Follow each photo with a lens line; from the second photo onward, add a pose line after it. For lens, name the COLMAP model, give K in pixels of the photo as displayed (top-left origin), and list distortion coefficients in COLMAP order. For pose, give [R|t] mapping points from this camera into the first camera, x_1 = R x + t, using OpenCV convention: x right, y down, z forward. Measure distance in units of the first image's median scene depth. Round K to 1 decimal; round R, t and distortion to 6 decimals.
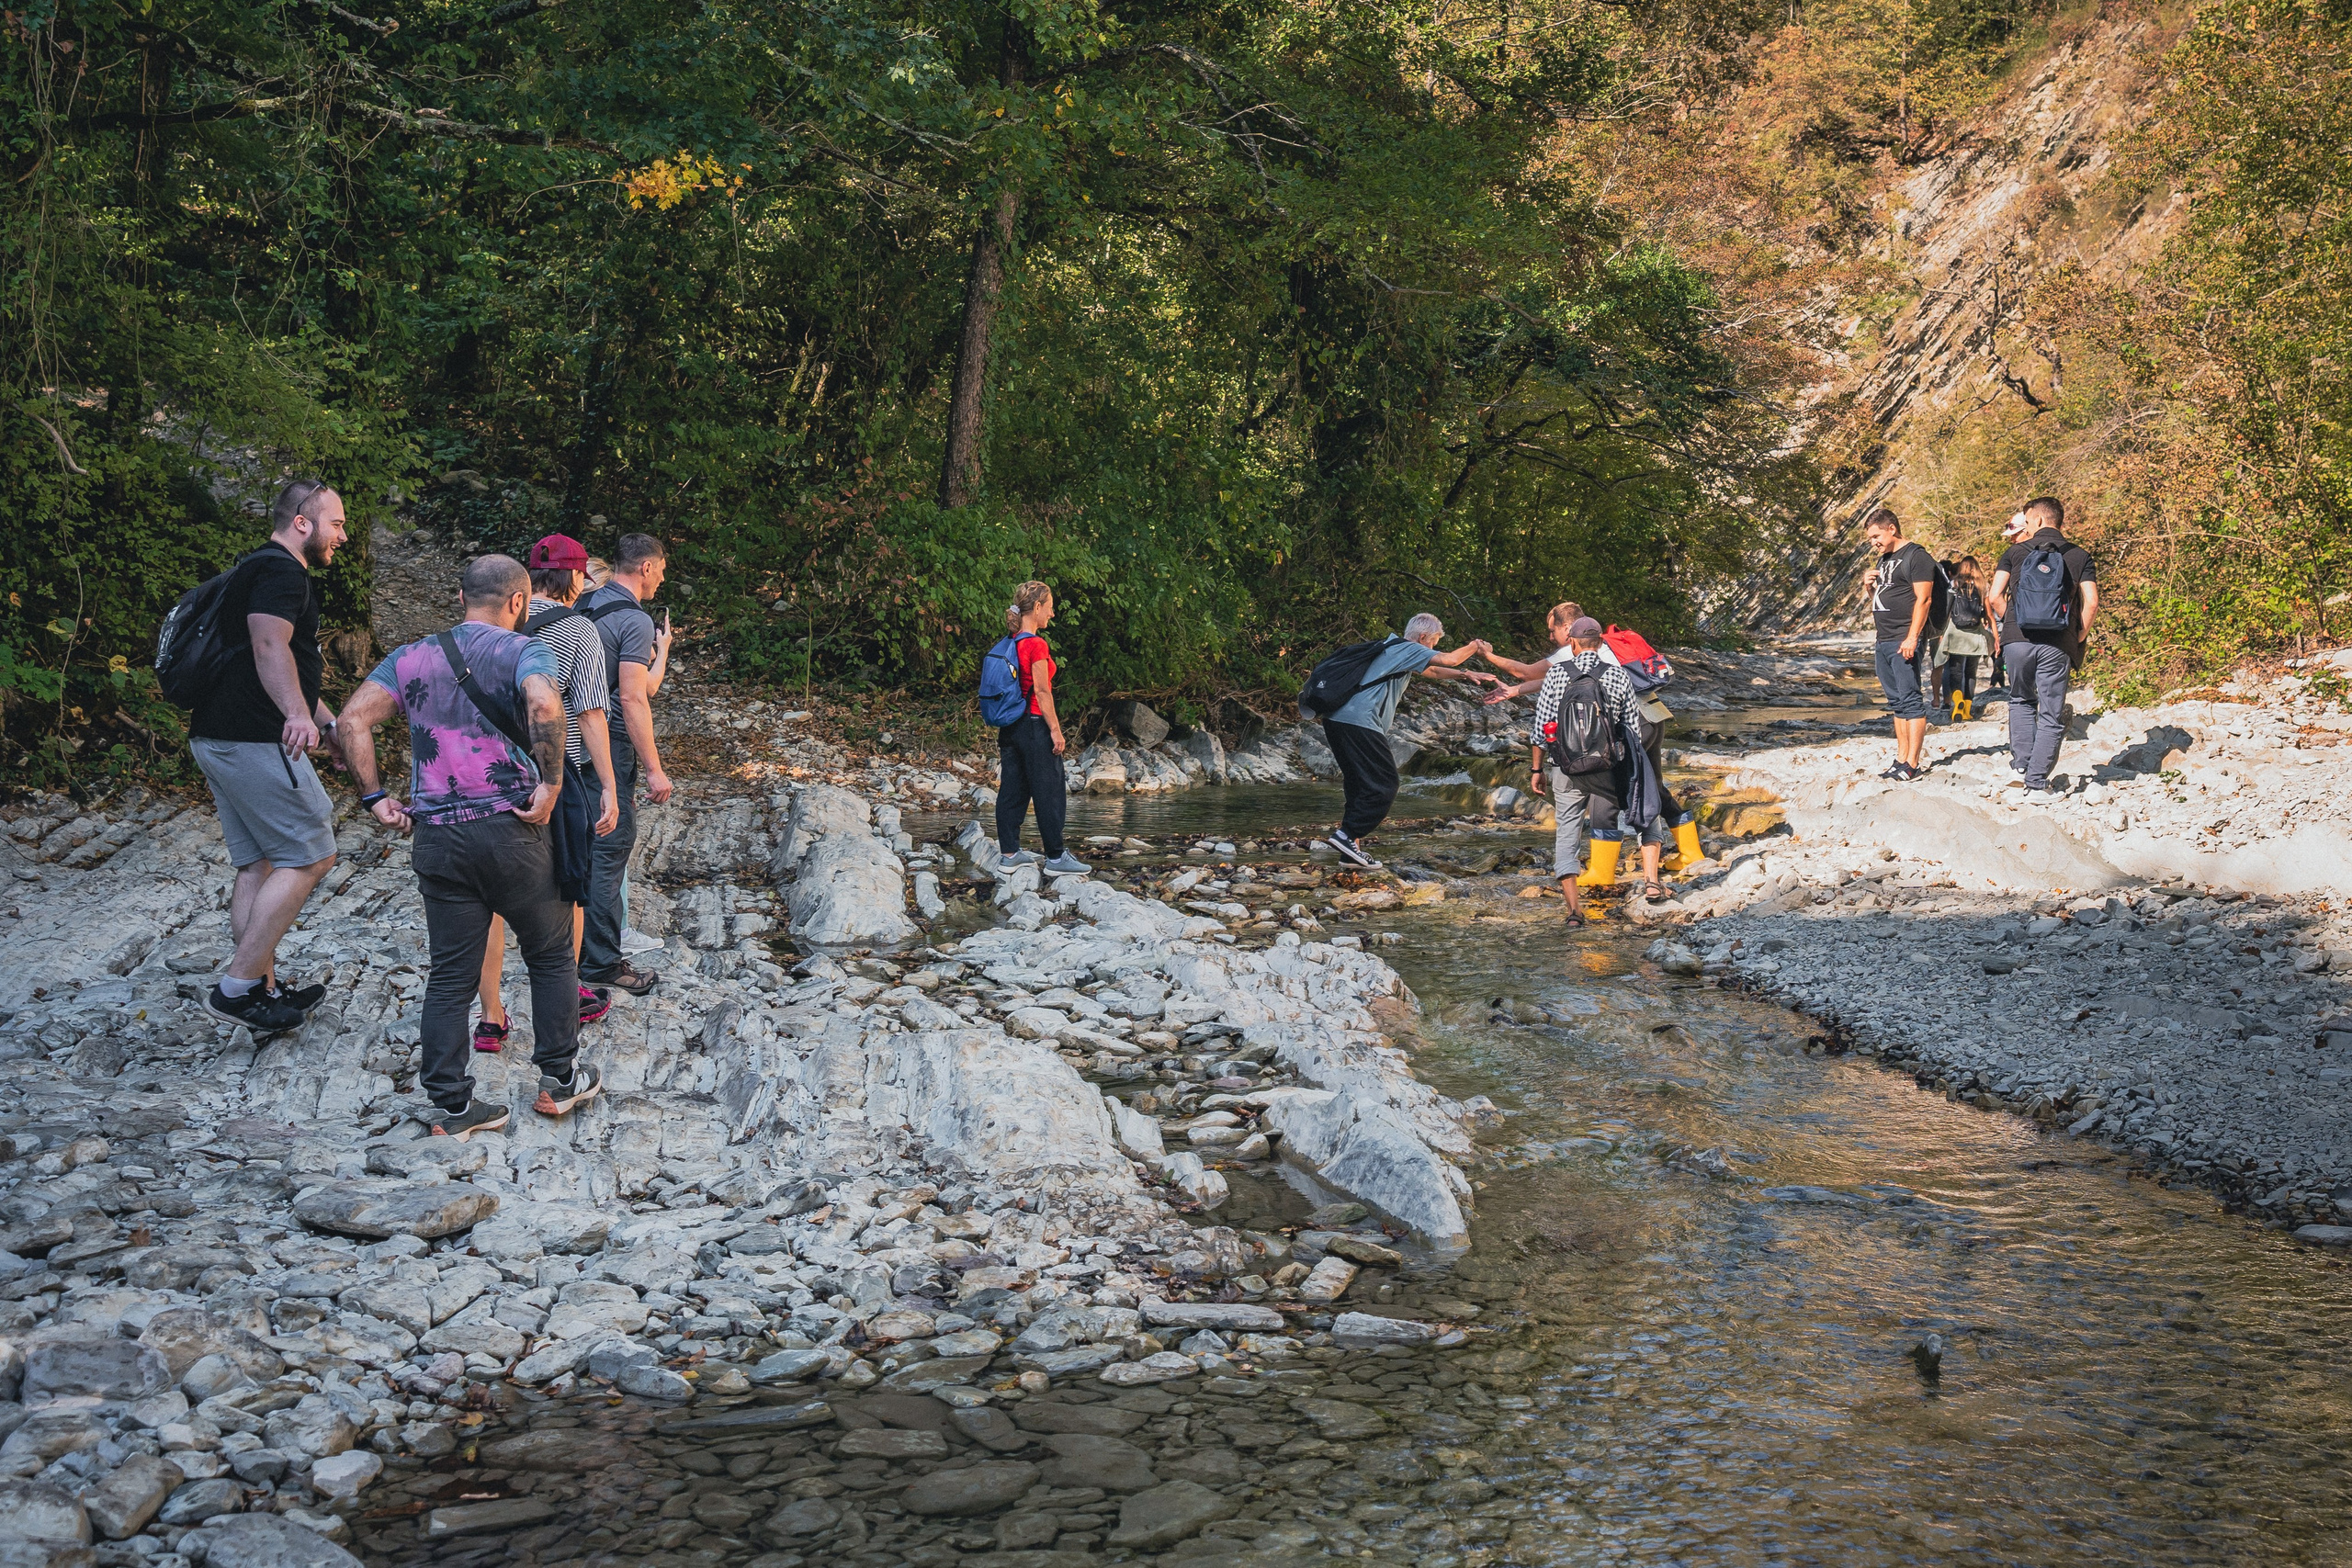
lens RADIAL K [[1845.7, 0, 1143.5], [0, 1845.7, 795.6], [0, 0, 1]] dist [-0.005449, 0.056241]
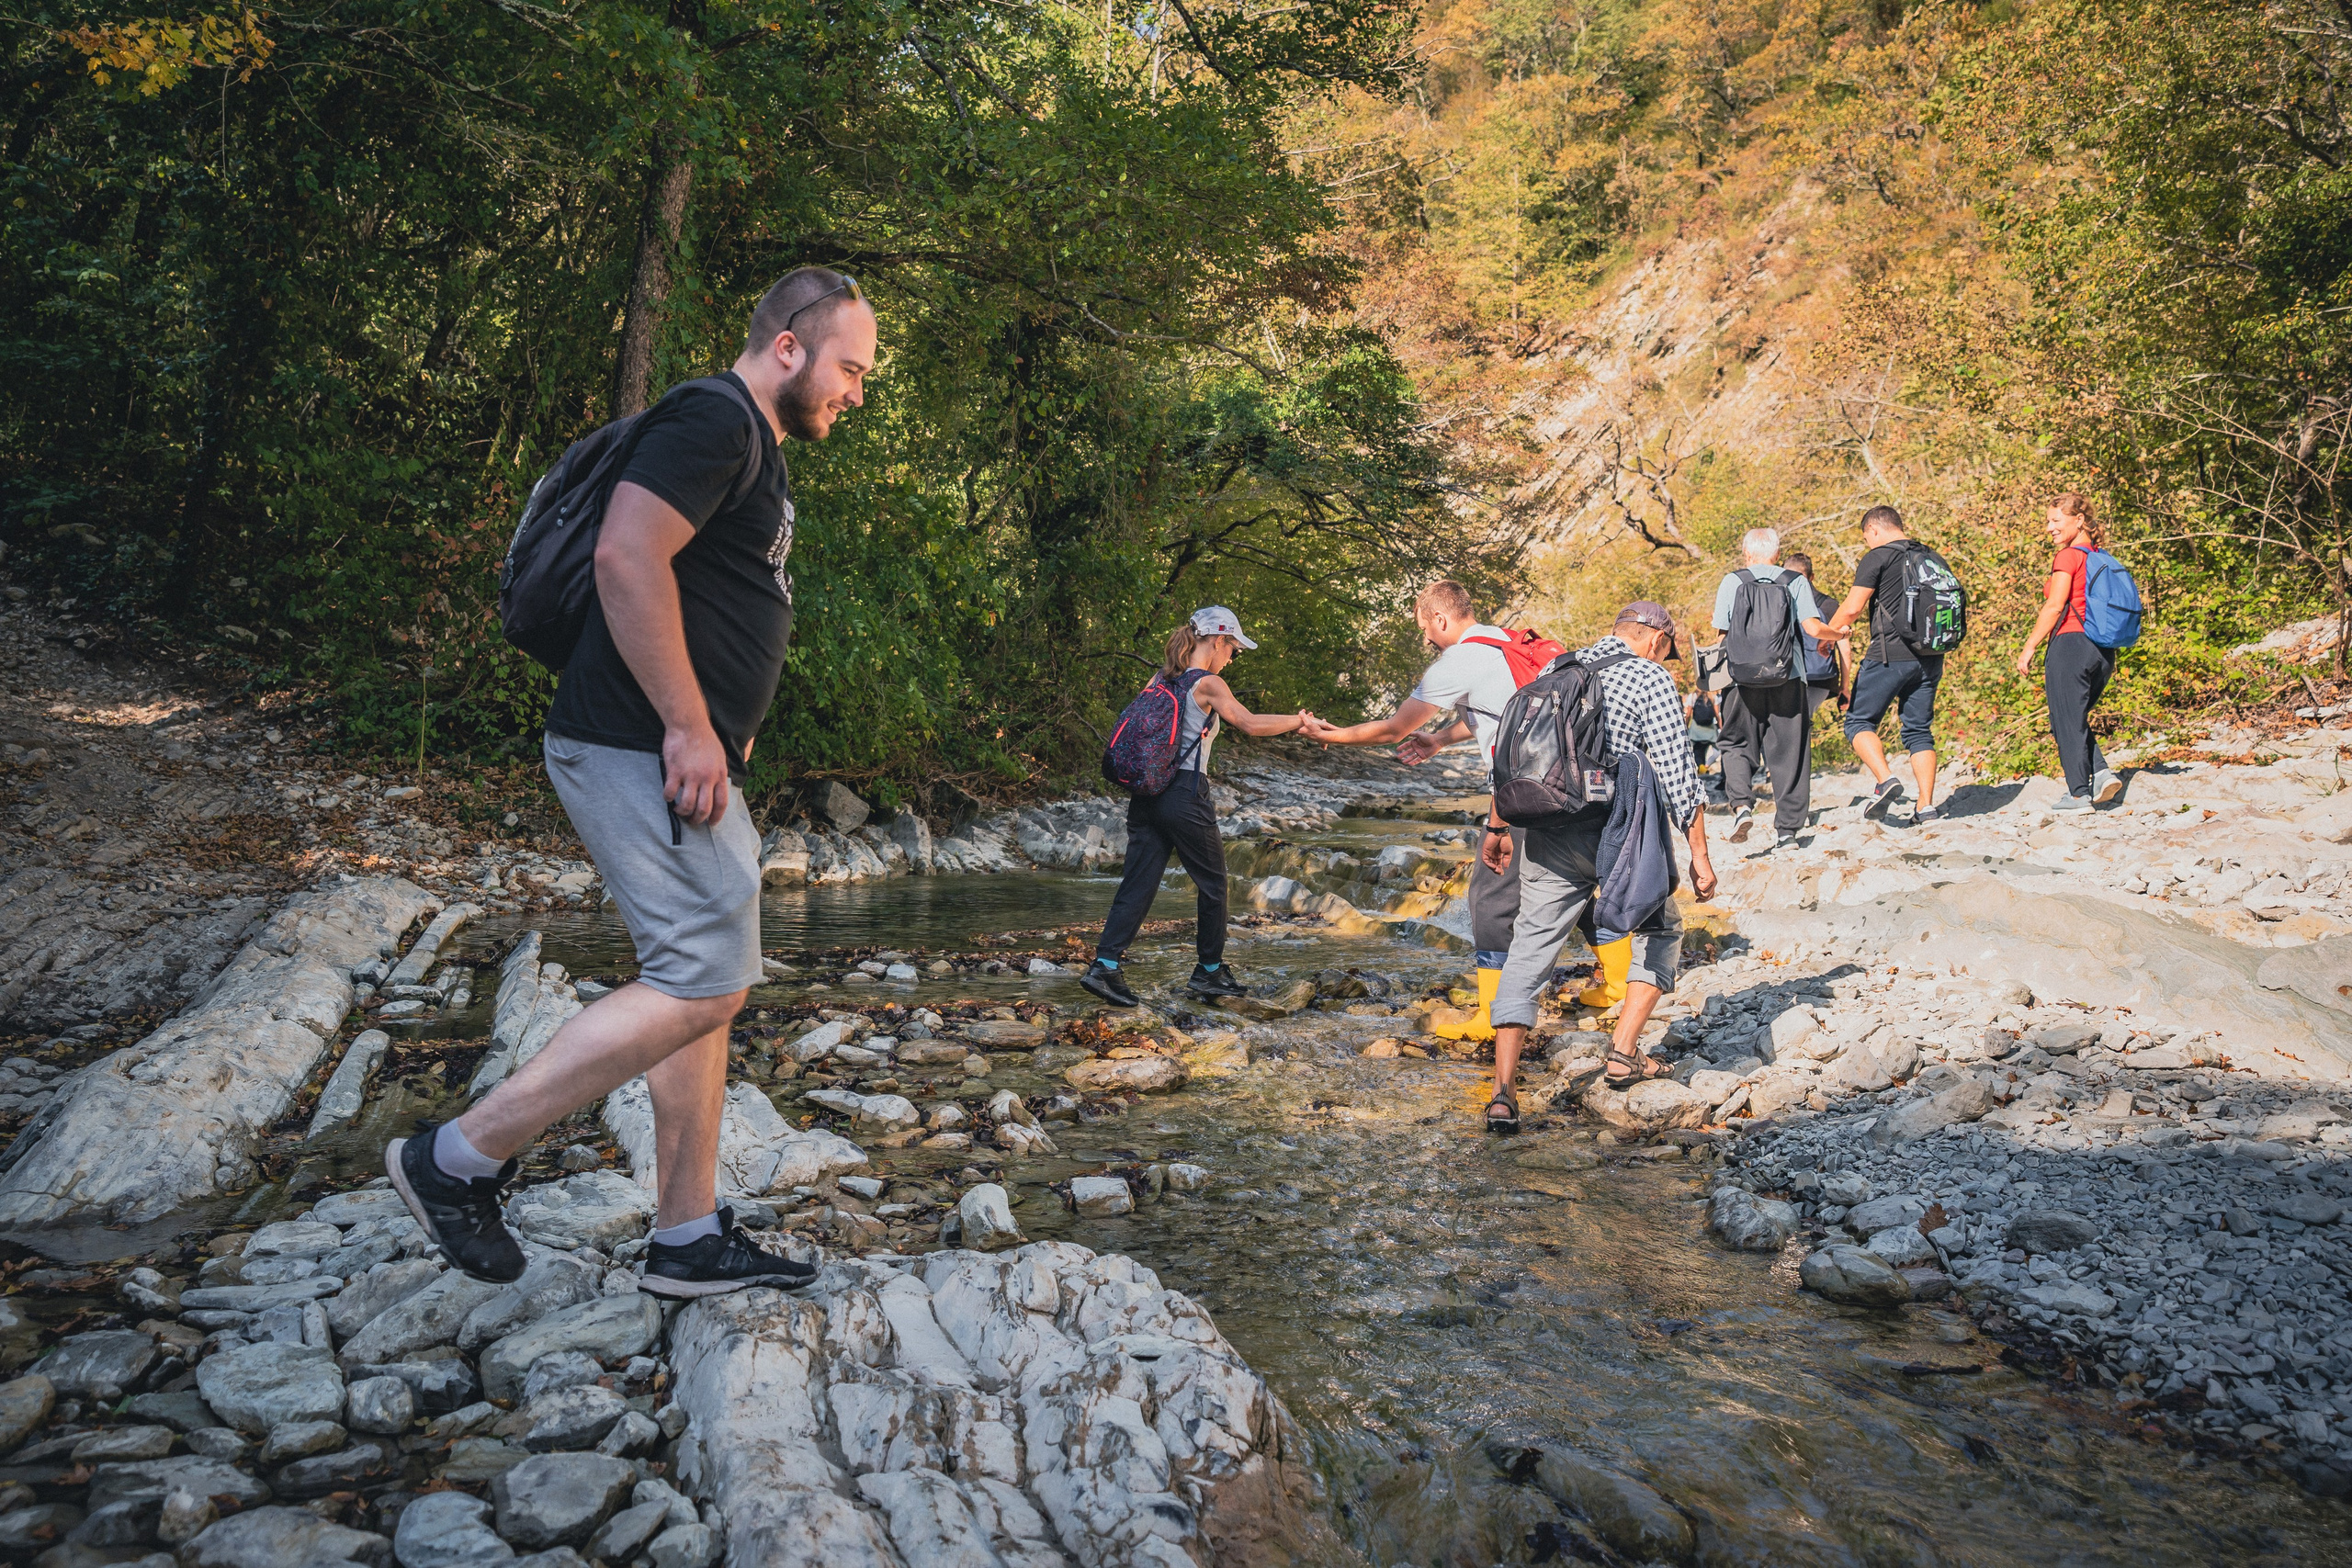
lens RADIAL K [[1845.7, 0, 1143.5], [0, 1845.7, 795.6], [0, 0, 1]] dist [-0.005449, 0.056241]
pose [[0.988437, 0.002436, 0.151613, 0.016034], [0.004814, 0.998863, -0.047437, -0.001783], [-0.151556, 0.047618, 0.987301, 0.178507]]
